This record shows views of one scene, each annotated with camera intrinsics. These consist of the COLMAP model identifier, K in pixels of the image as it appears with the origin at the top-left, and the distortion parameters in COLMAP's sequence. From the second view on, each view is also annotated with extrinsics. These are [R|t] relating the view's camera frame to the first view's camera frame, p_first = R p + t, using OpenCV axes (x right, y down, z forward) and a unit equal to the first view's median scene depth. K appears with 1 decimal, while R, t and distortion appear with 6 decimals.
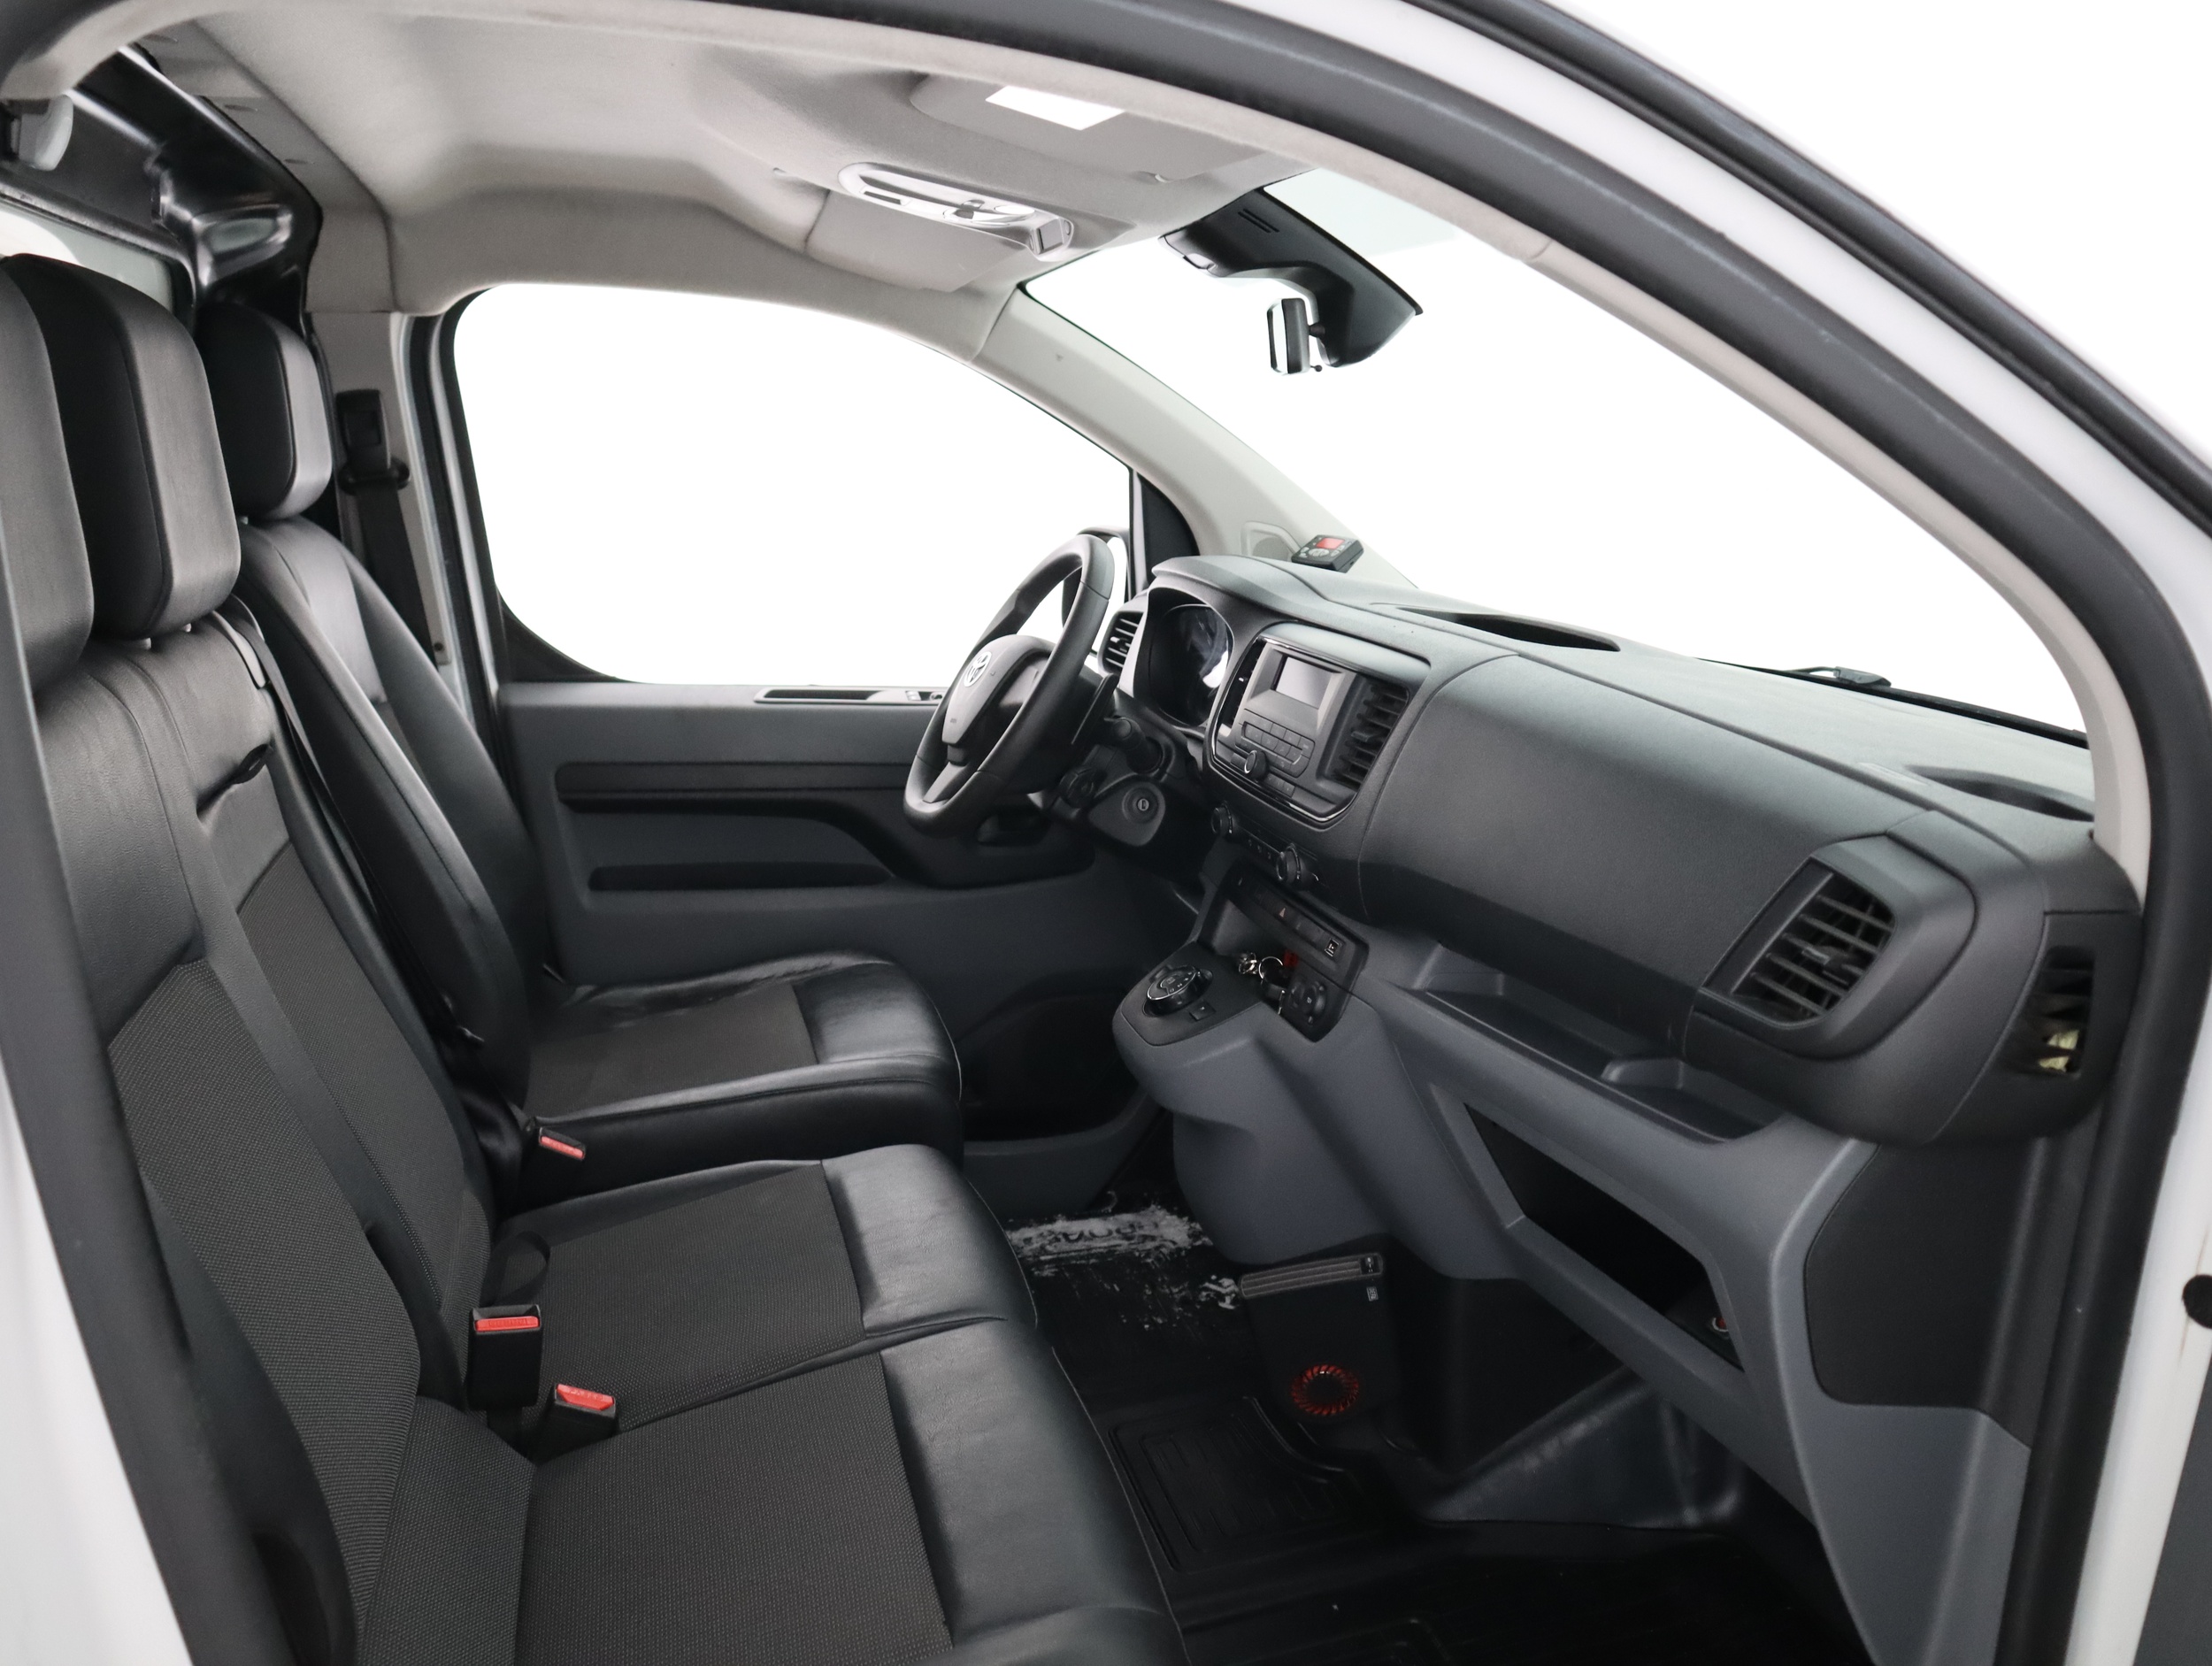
lens RADIAL K [[1869.8, 0, 1106.0], [0, 1869.8, 833.0], [0, 0, 1]] dist [-0.064464, 0.004323]
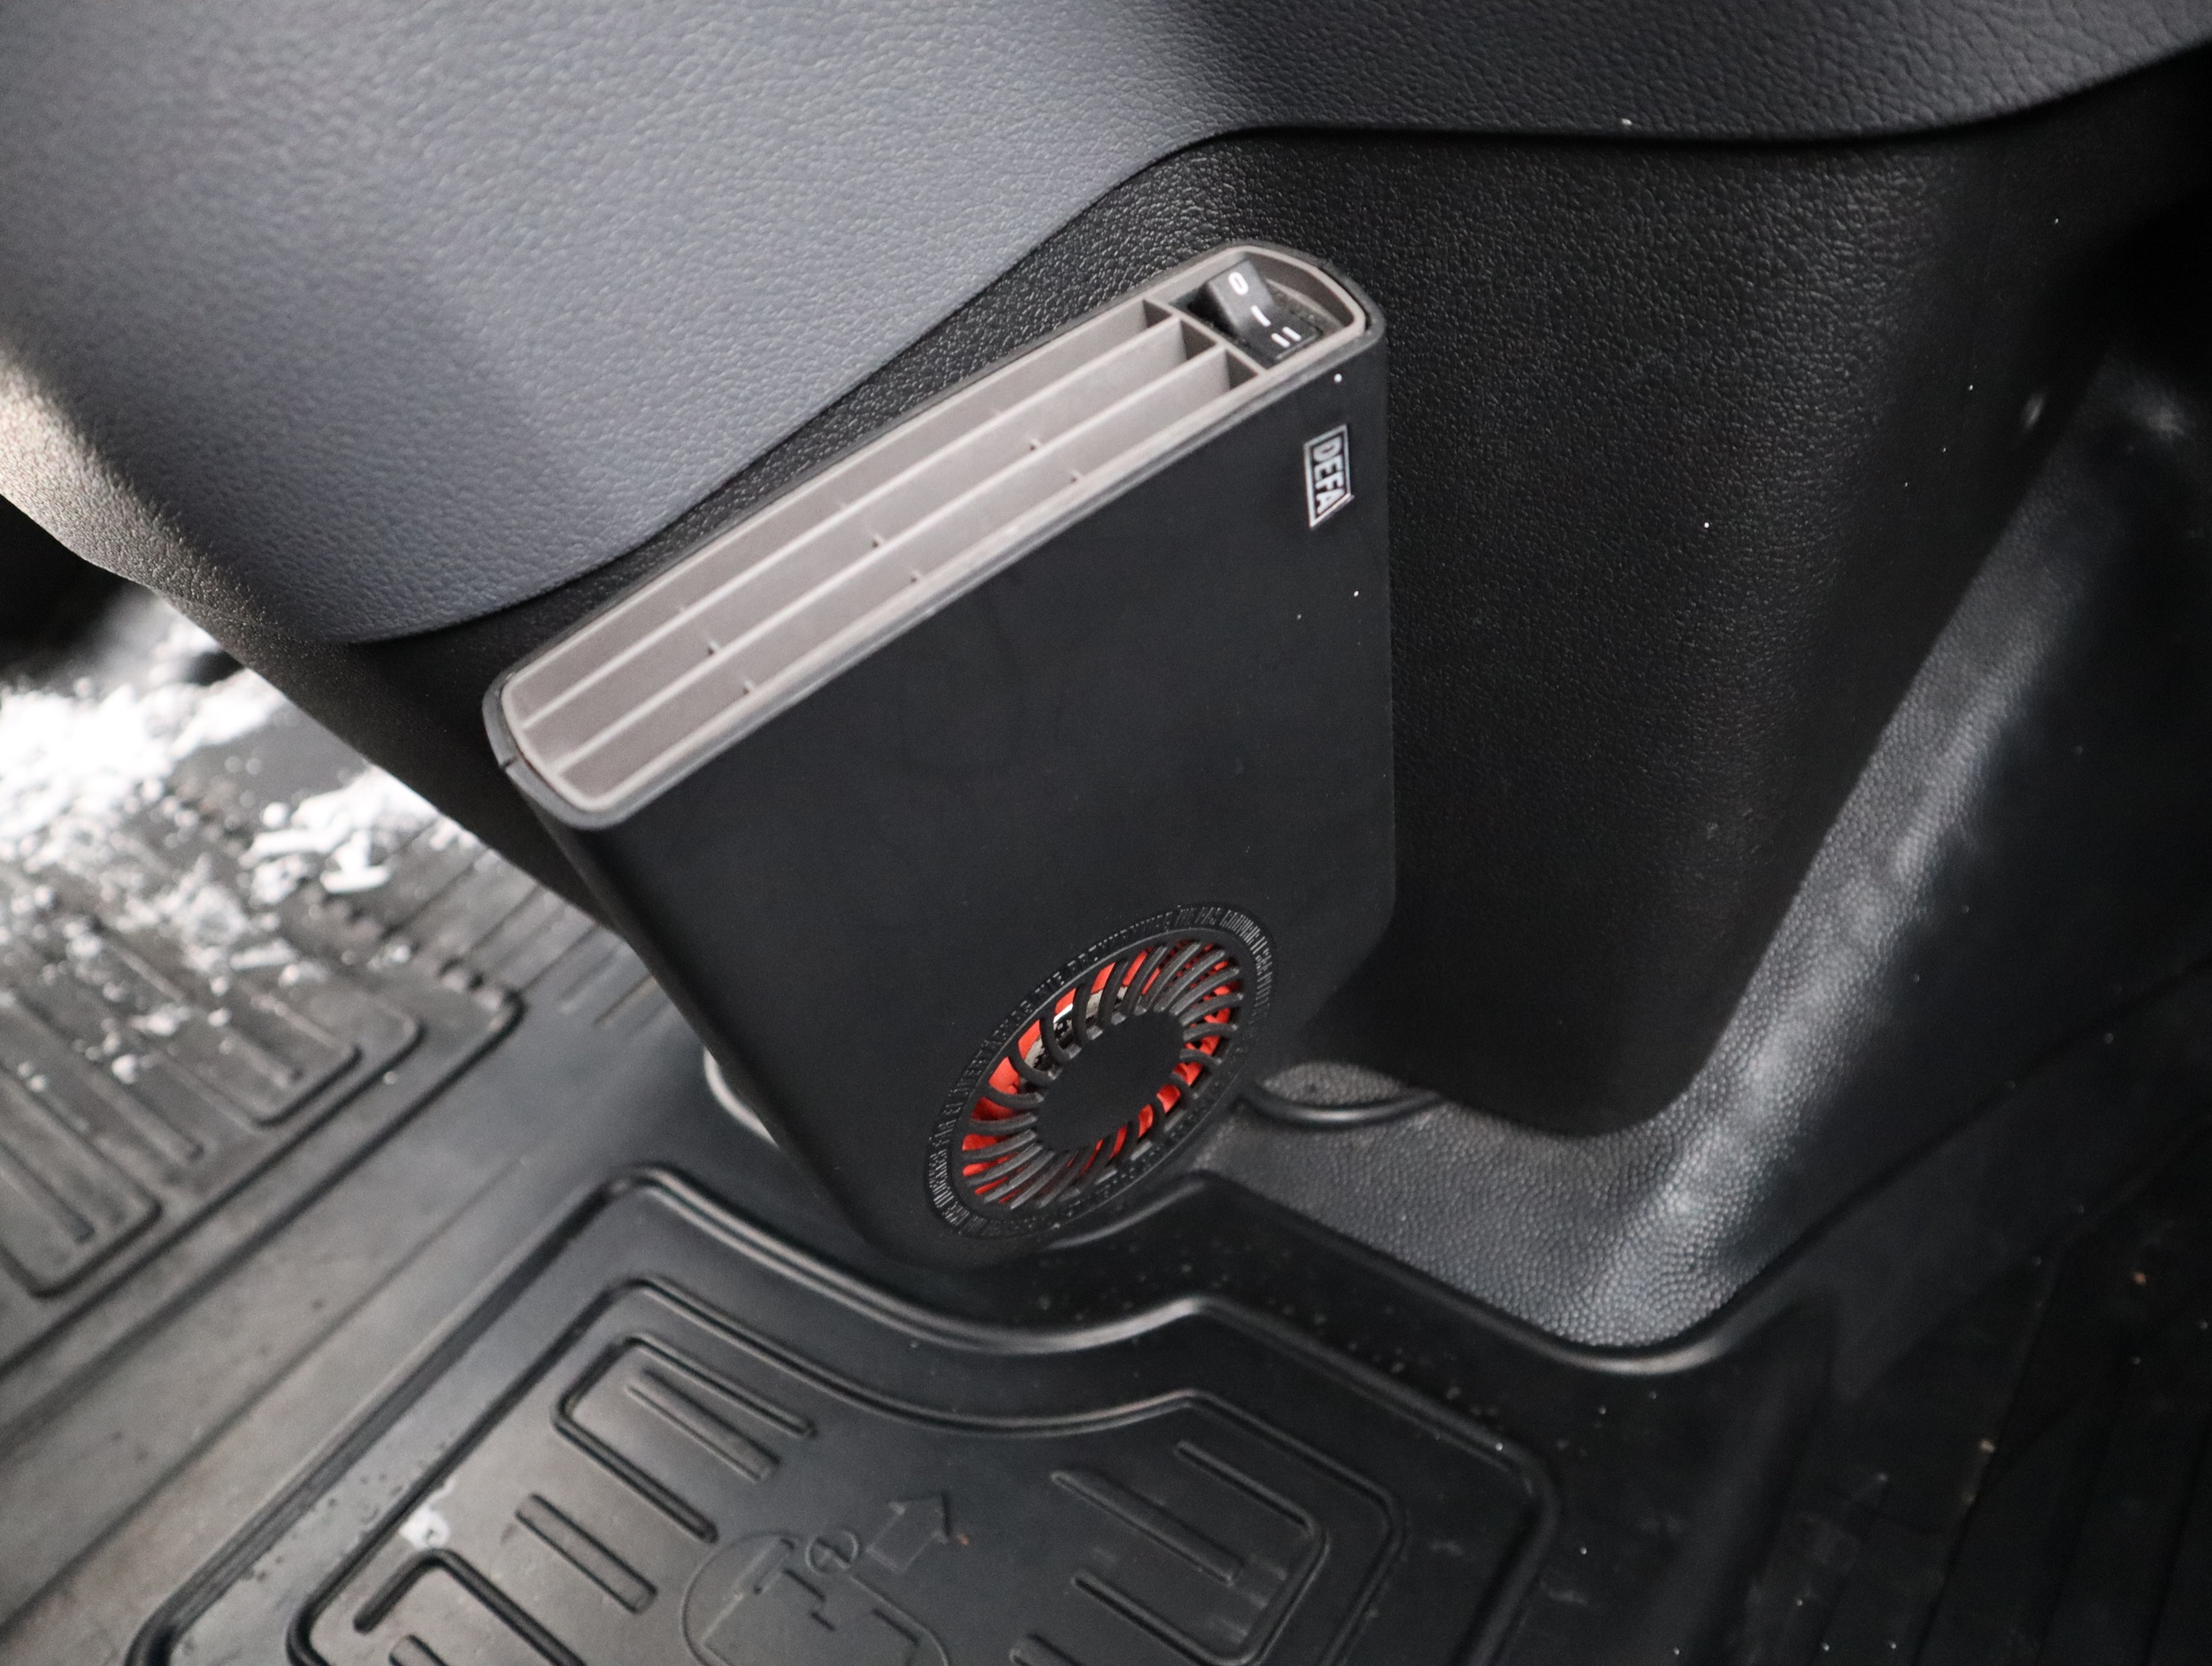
lens RADIAL K [[1869.8, 0, 1106.0], [0, 1869.8, 833.0], [0, 0, 1]] dist [-0.064464, 0.004323]
pose [[0.798052, -0.422896, 0.429269, 0.043830], [0.264565, 0.885941, 0.380938, 0.201181], [-0.541405, -0.190439, 0.818910, 0.841338]]
